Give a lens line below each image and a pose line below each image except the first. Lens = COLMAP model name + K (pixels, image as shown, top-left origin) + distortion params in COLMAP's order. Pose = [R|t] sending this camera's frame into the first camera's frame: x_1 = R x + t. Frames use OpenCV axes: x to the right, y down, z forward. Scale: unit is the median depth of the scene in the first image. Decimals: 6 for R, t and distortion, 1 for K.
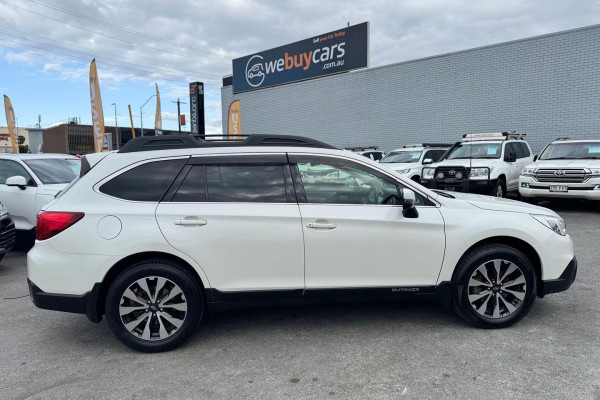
lens RADIAL K [[451.4, 0, 300.0], [0, 451.4, 200.0], [0, 0, 1]] dist [-0.005691, -0.001048]
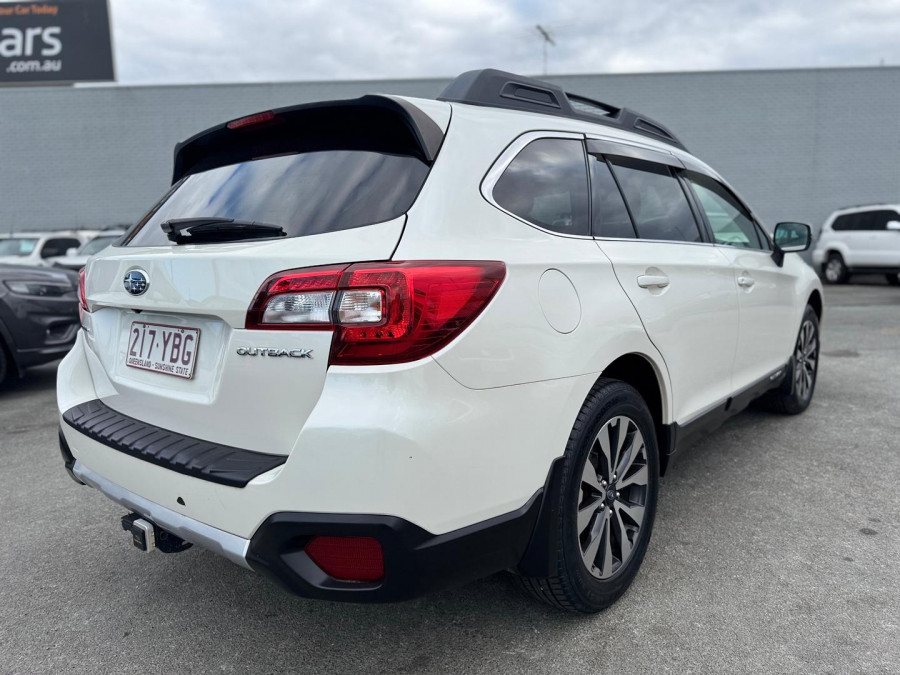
lens RADIAL K [[677.0, 0, 450.0], [0, 677.0, 337.5], [0, 0, 1]] dist [-0.004158, -0.003704]
pose [[0.693799, -0.095256, 0.713841, -0.795271], [0.088155, 0.994993, 0.047093, 0.051444], [-0.714753, 0.030256, 0.698722, 0.625250]]
